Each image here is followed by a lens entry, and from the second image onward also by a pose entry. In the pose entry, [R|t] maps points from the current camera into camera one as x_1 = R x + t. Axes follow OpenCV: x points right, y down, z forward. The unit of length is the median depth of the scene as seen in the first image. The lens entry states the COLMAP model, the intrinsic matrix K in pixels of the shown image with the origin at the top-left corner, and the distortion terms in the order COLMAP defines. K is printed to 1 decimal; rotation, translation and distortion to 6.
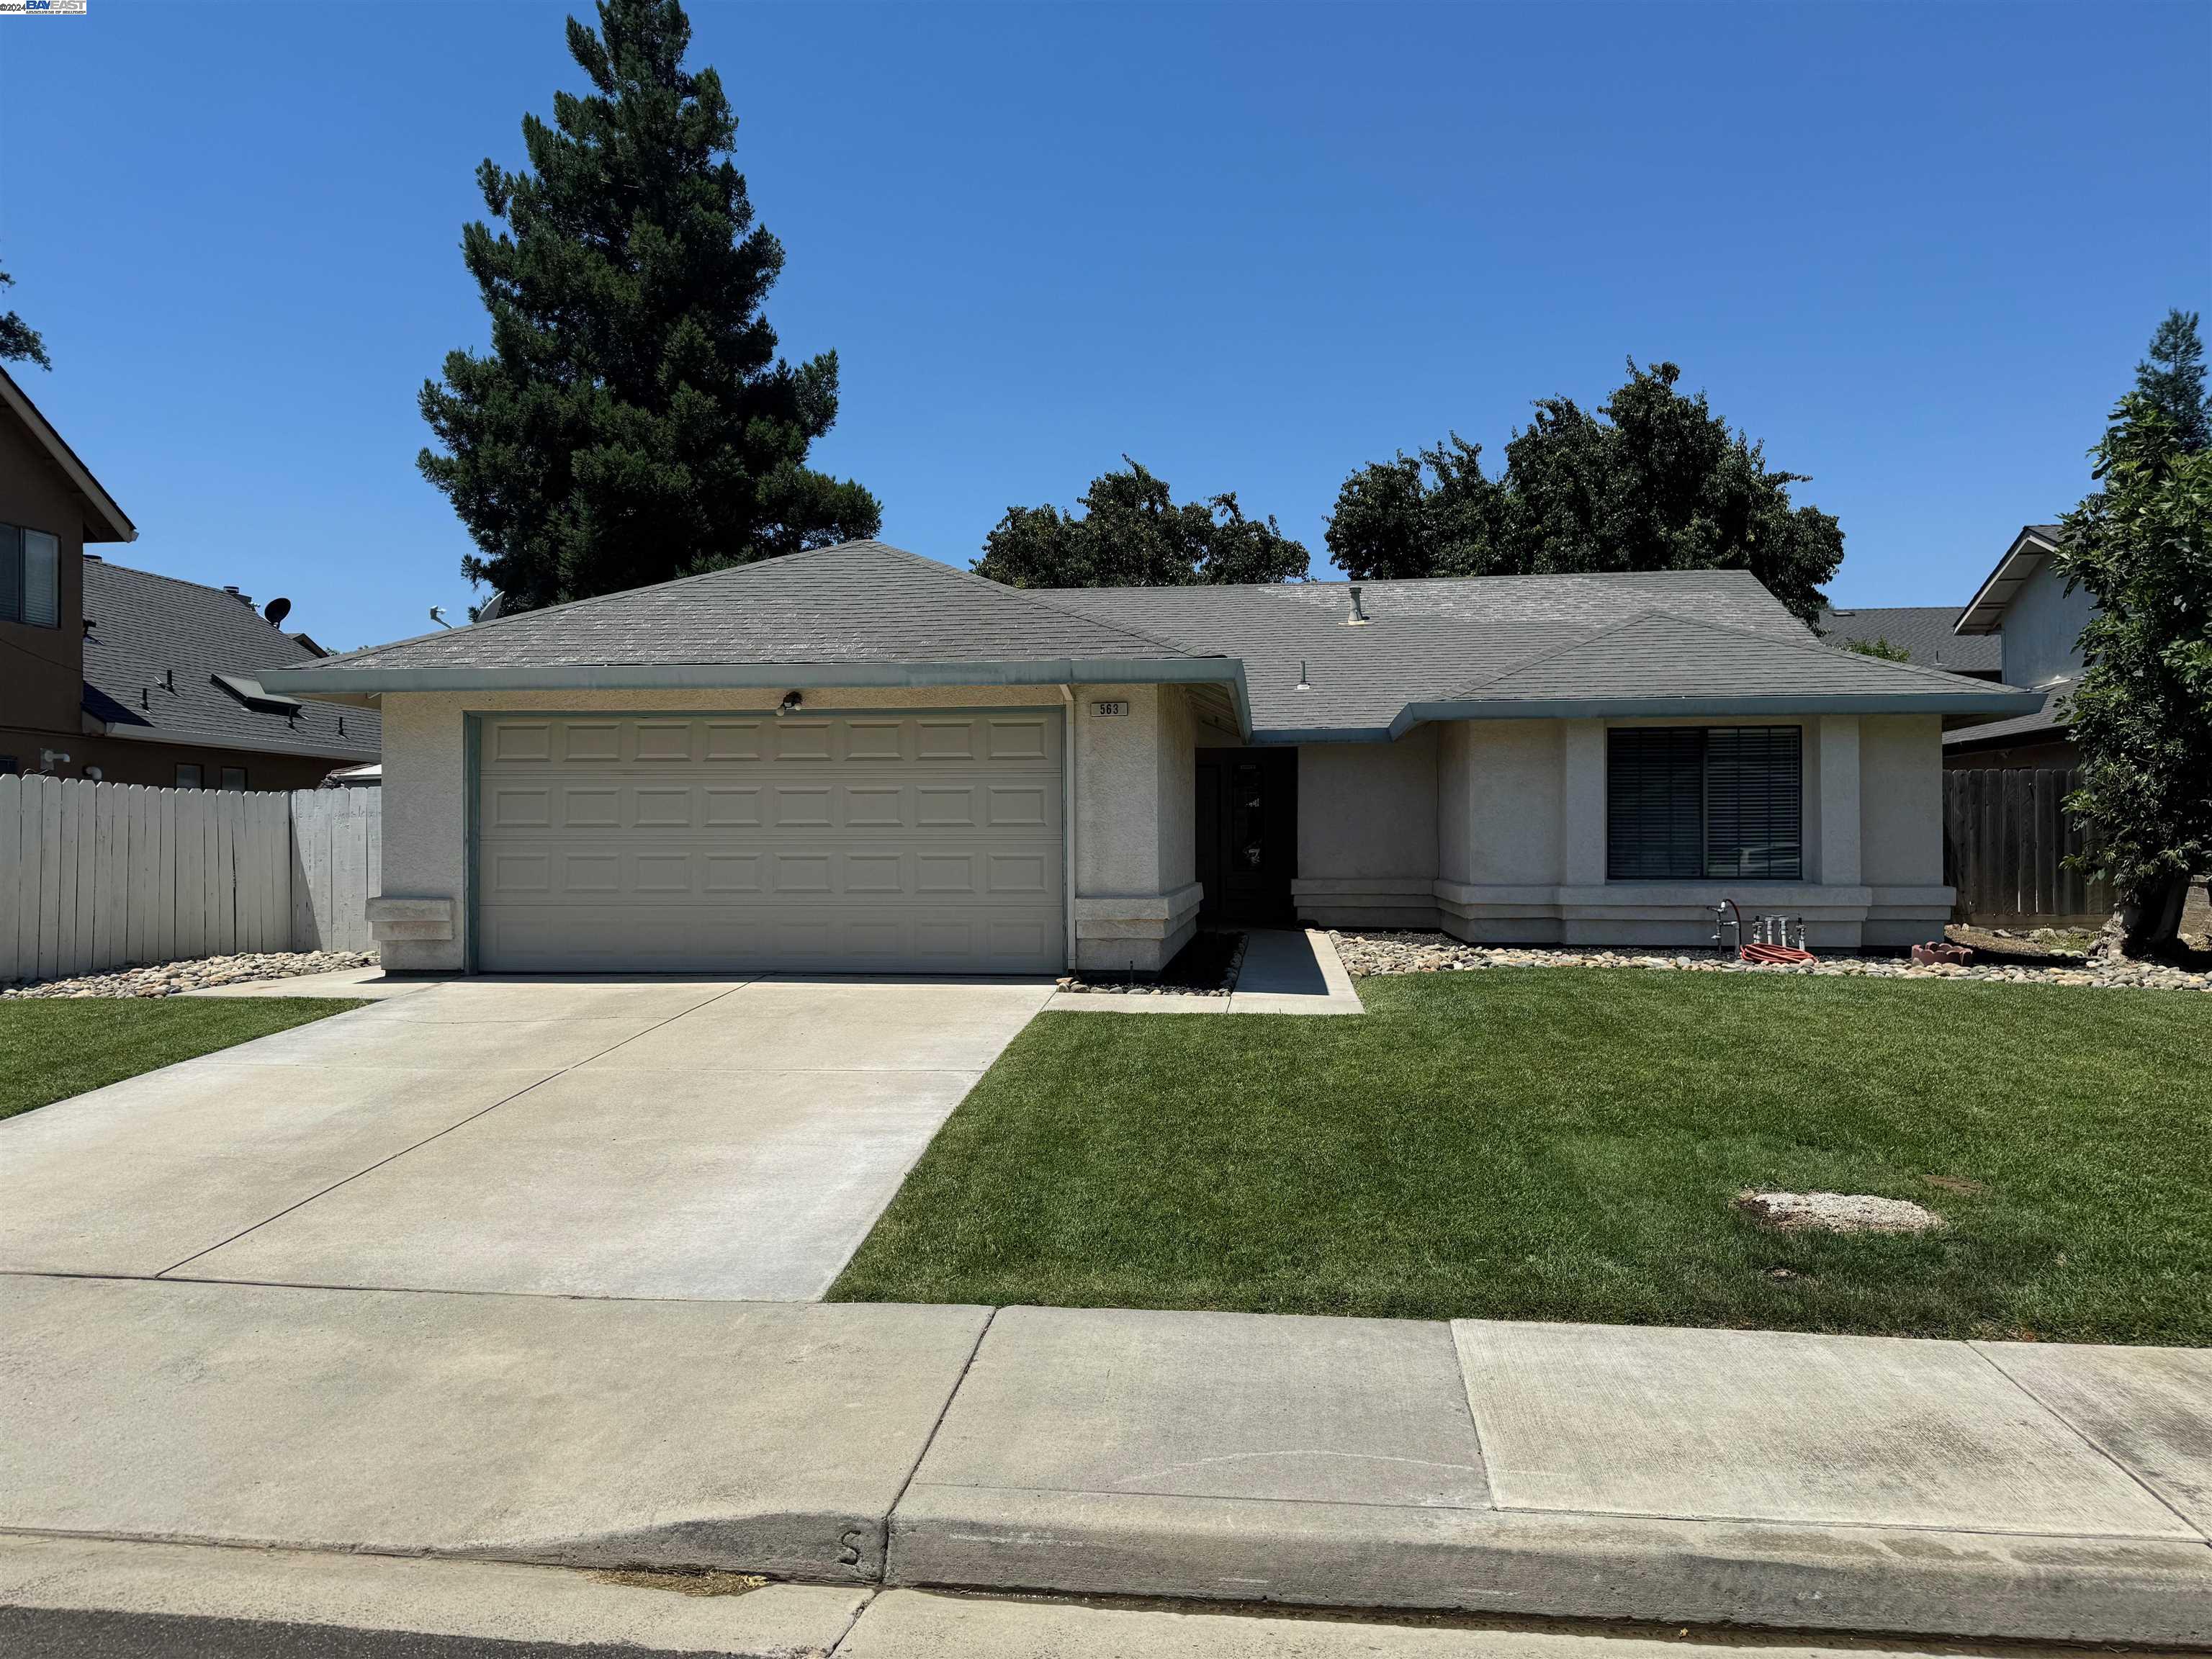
lens RADIAL K [[1663.7, 0, 1094.5], [0, 1663.7, 850.2], [0, 0, 1]] dist [0.036617, -0.046191]
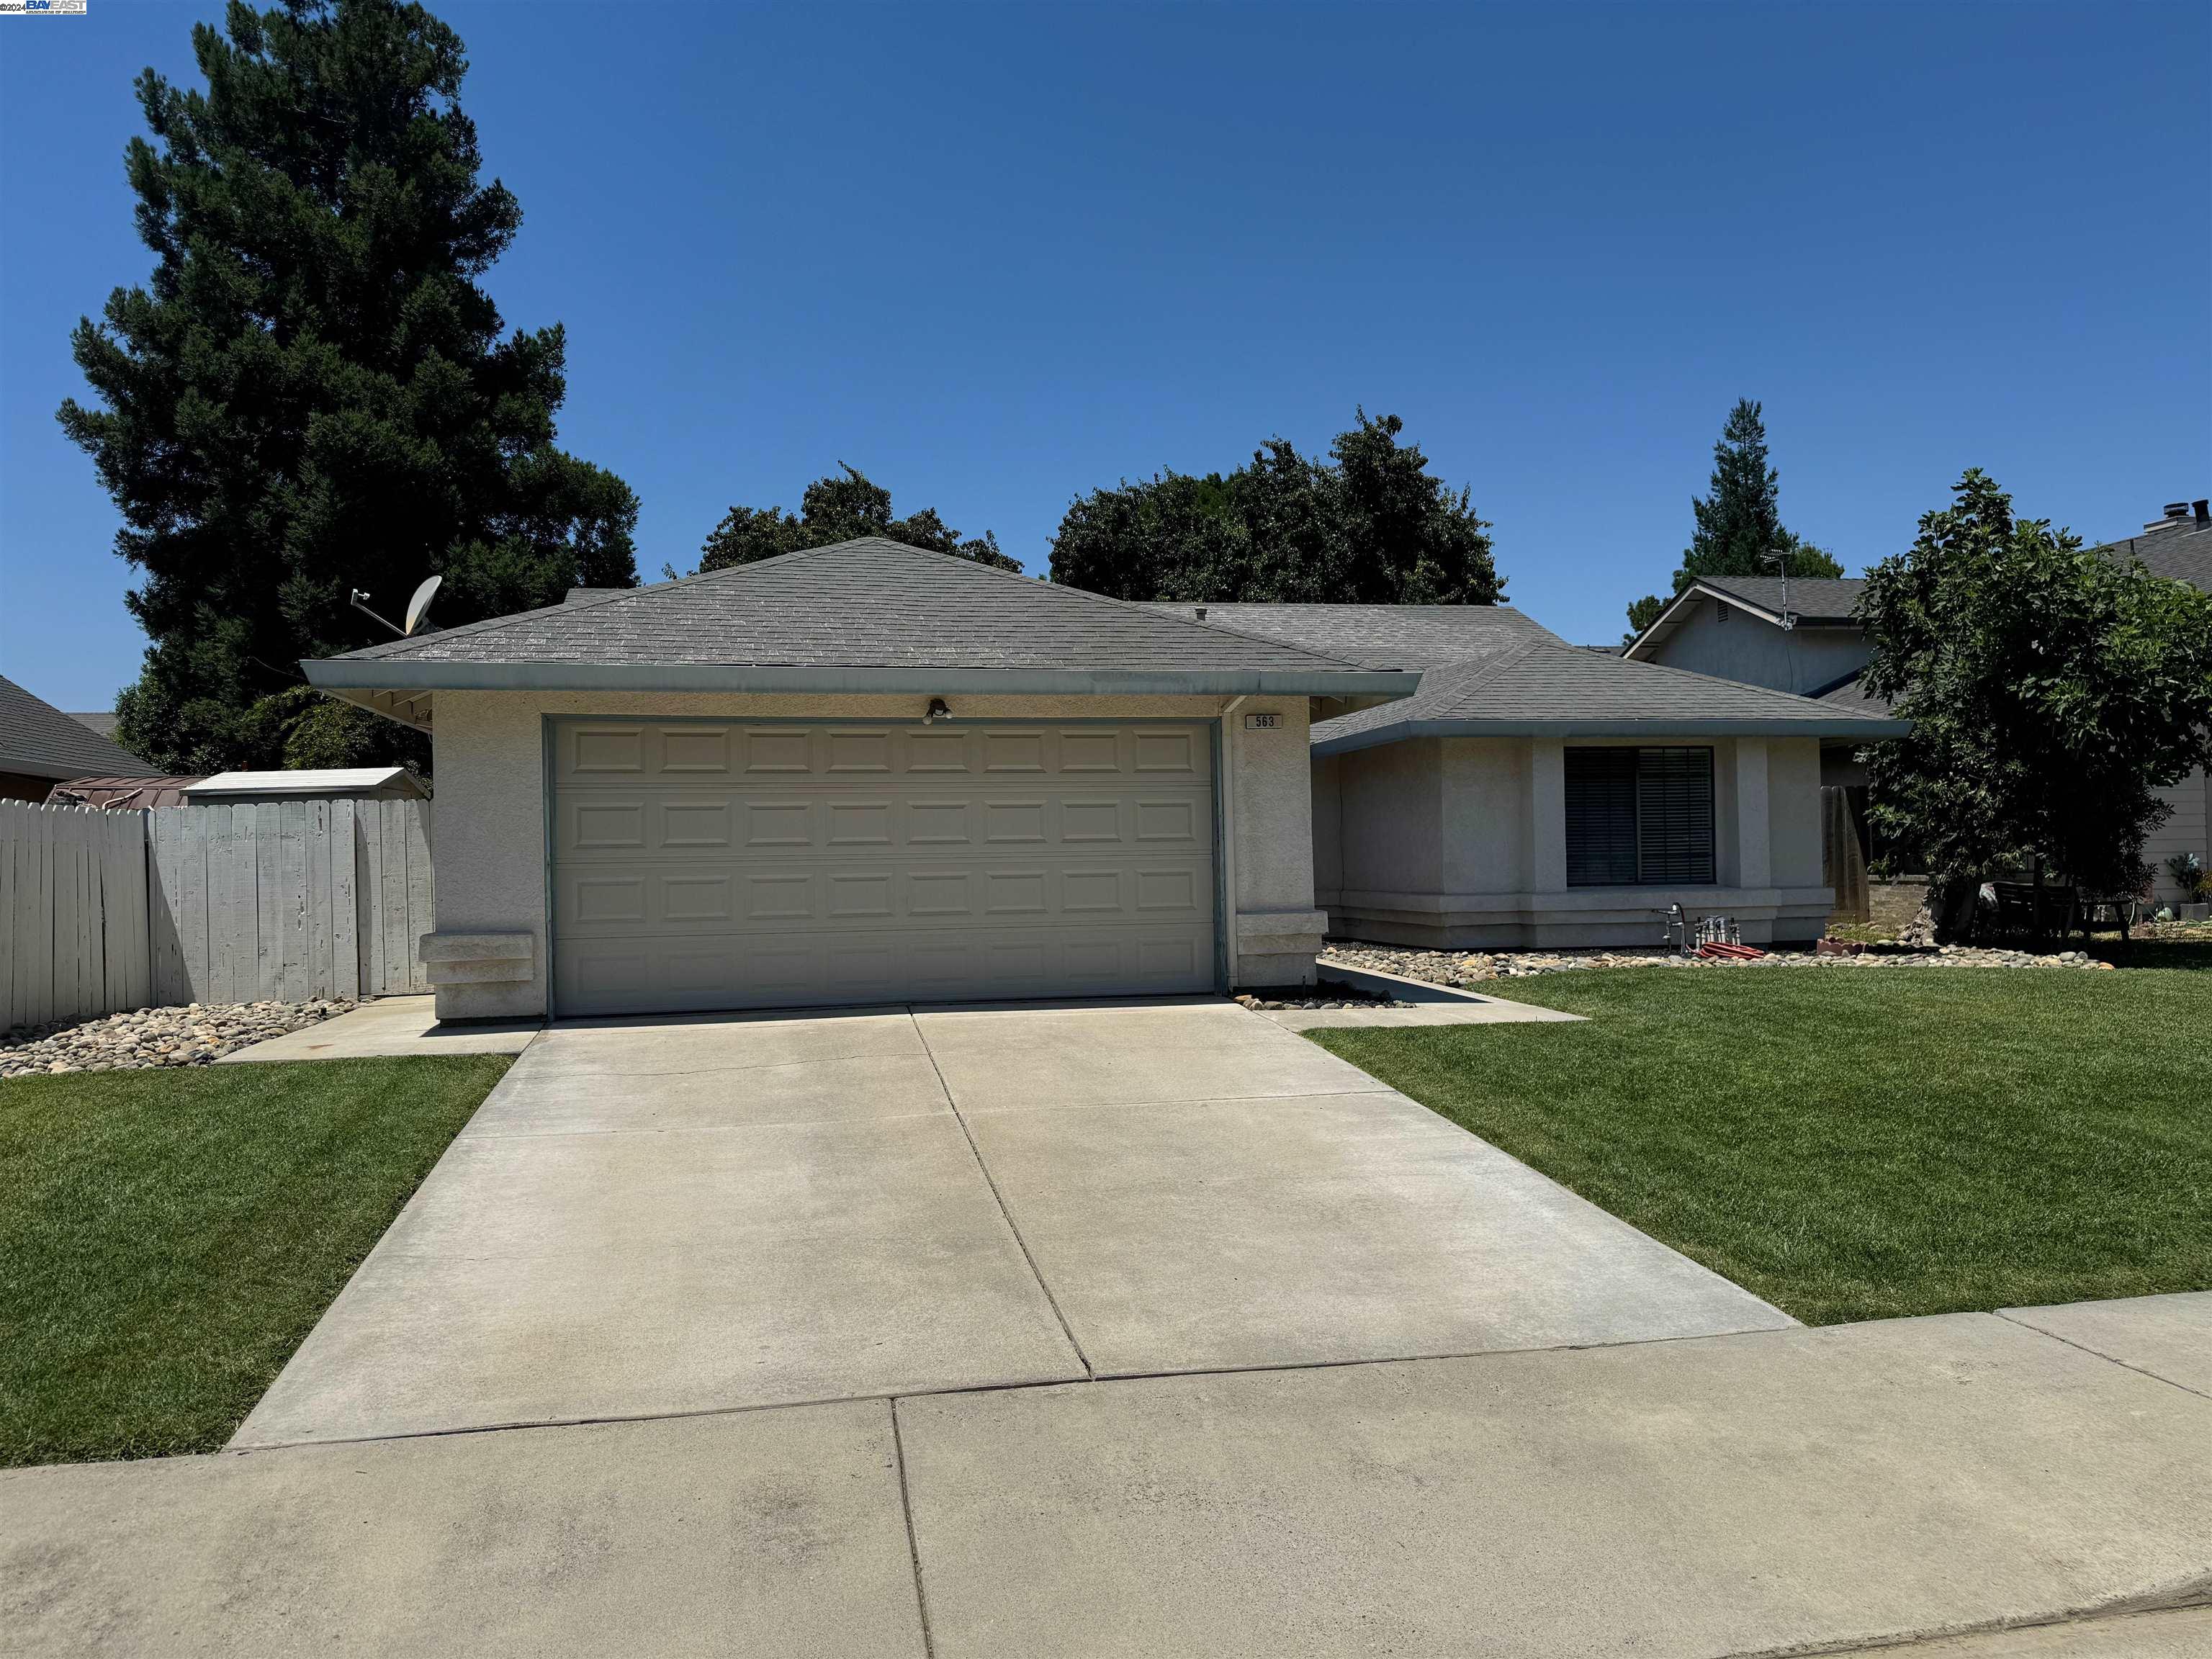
lens RADIAL K [[1663.7, 0, 1123.8], [0, 1663.7, 833.9], [0, 0, 1]] dist [0.036617, -0.046191]
pose [[0.943008, -0.007946, 0.332674, -0.321765], [0.014835, 0.999725, -0.018171, -0.001265], [-0.332438, 0.022070, 0.942867, 0.077764]]
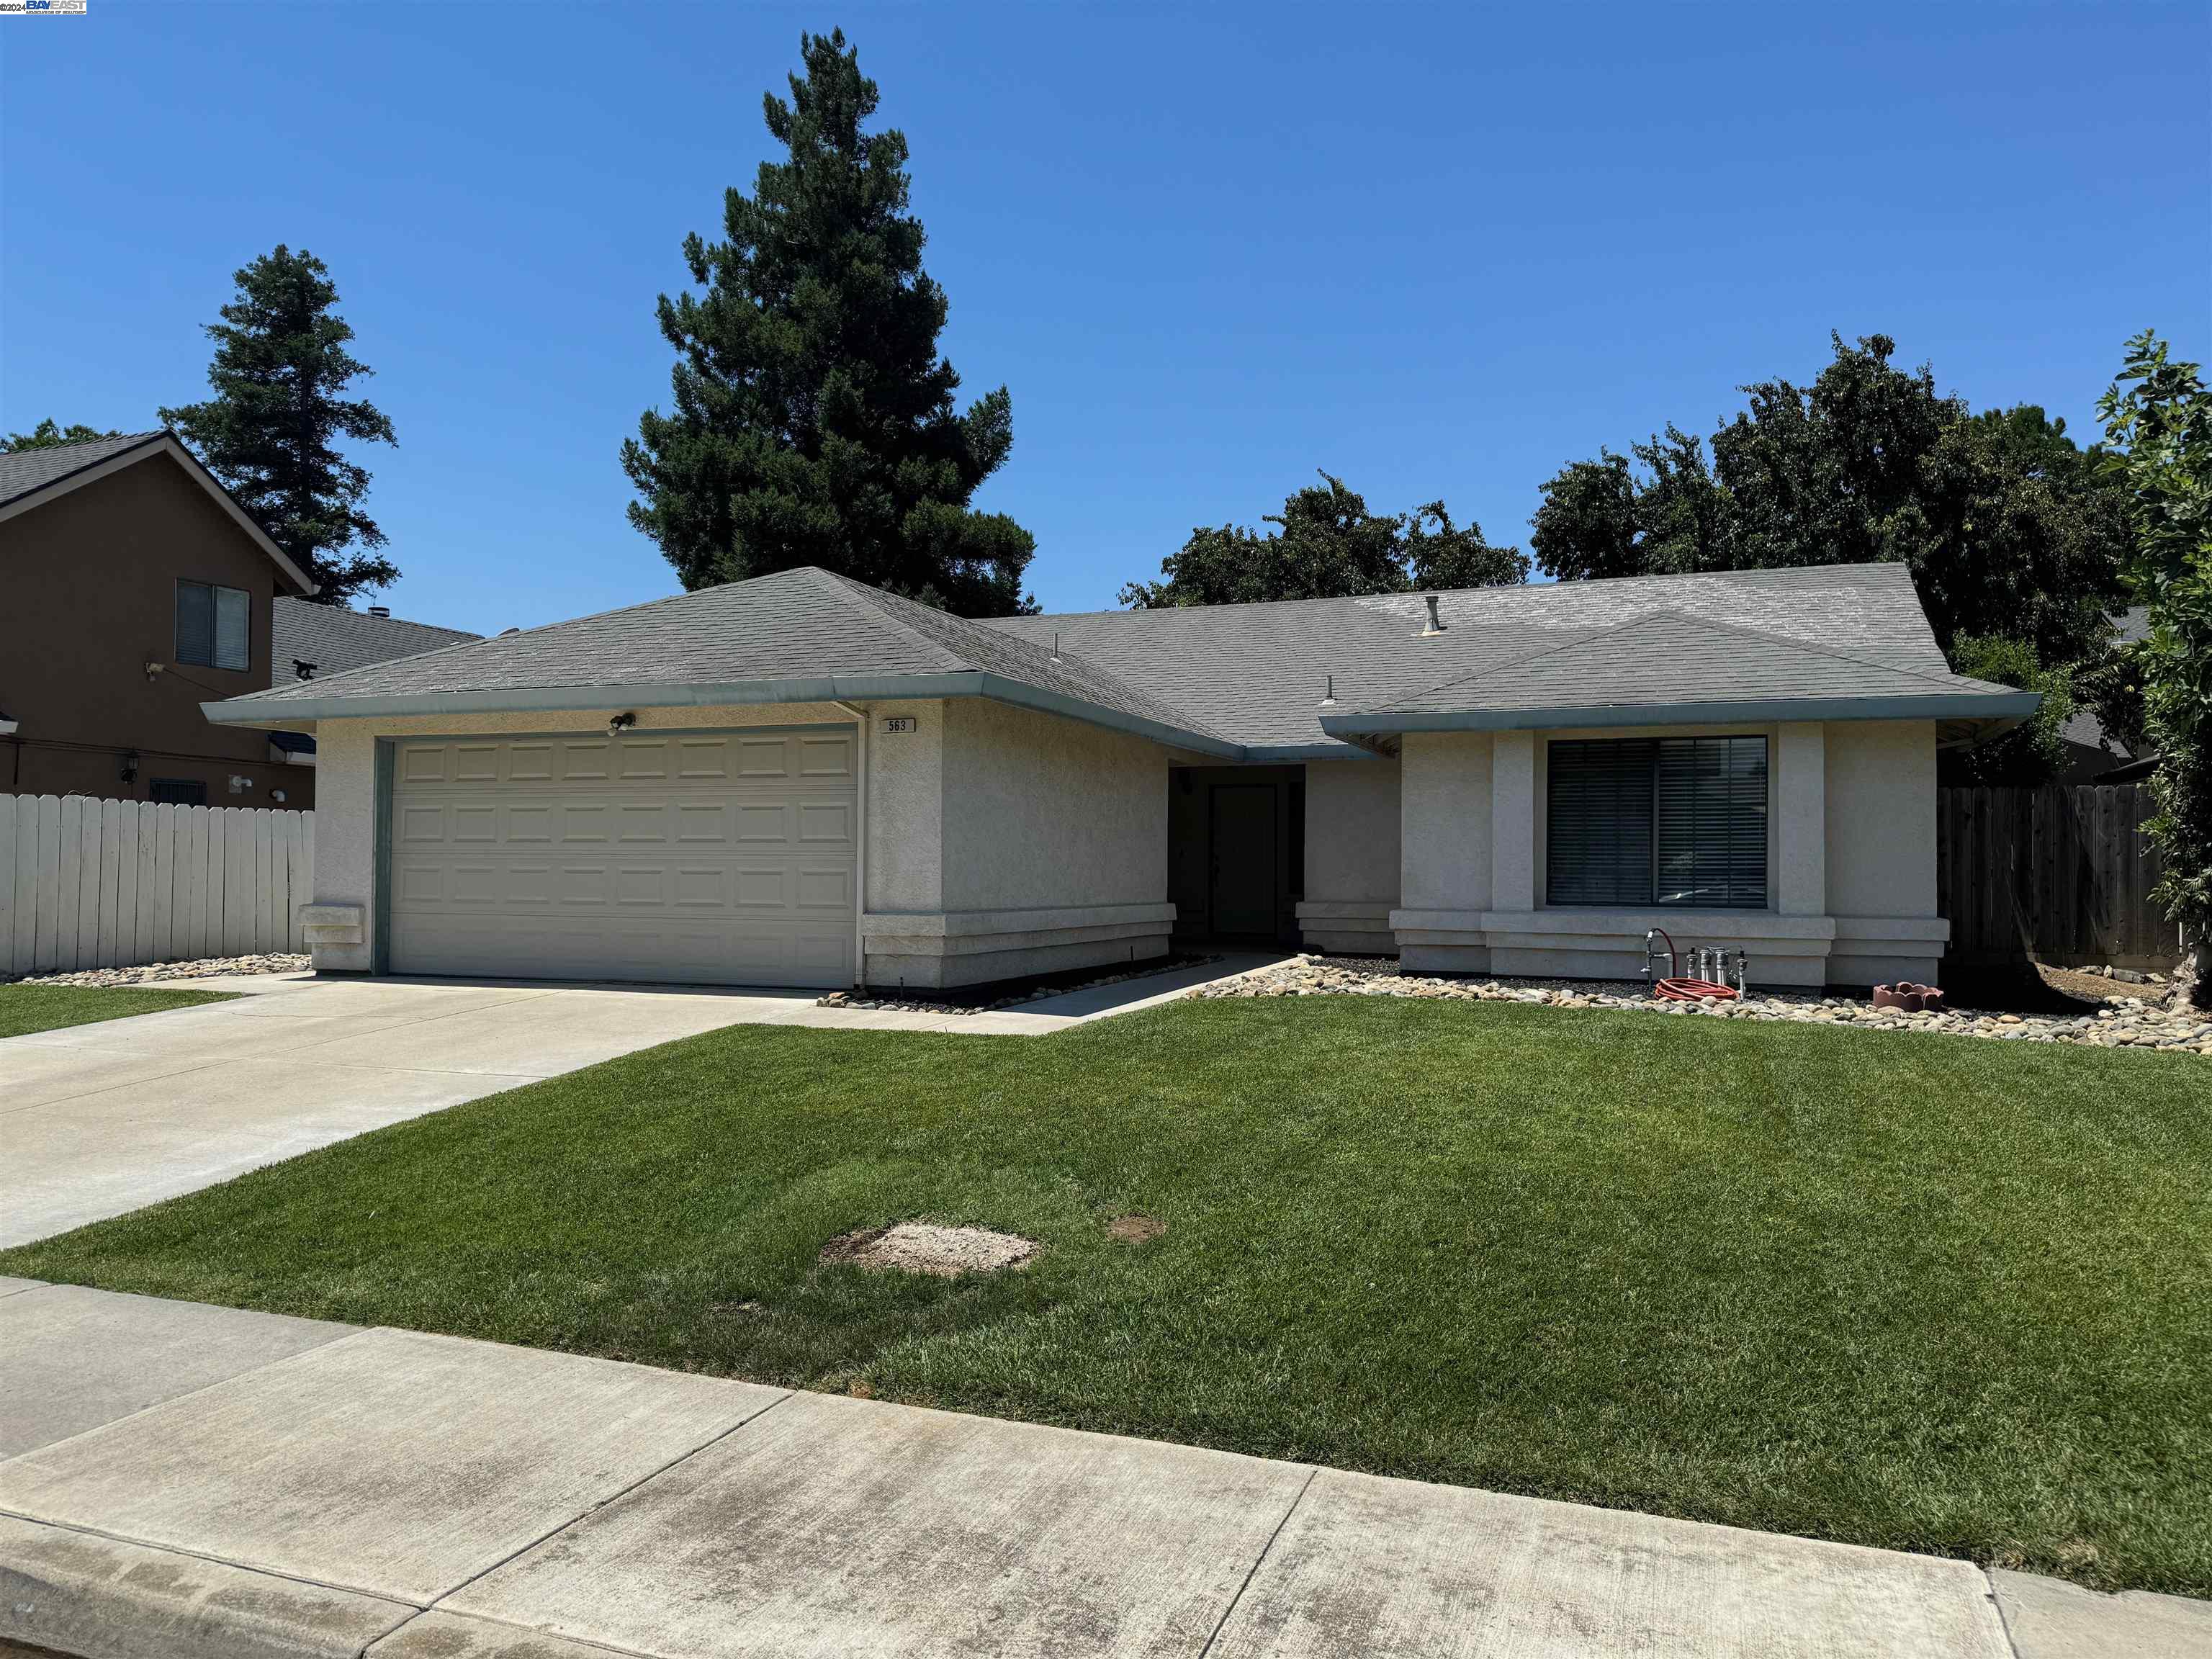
lens RADIAL K [[1663.7, 0, 1089.5], [0, 1663.7, 839.8], [0, 0, 1]] dist [0.036617, -0.046191]
pose [[0.964289, 0.003532, -0.264828, 0.311298], [-0.009308, 0.999745, -0.020560, 0.002914], [0.264688, 0.022290, 0.964076, 0.052001]]
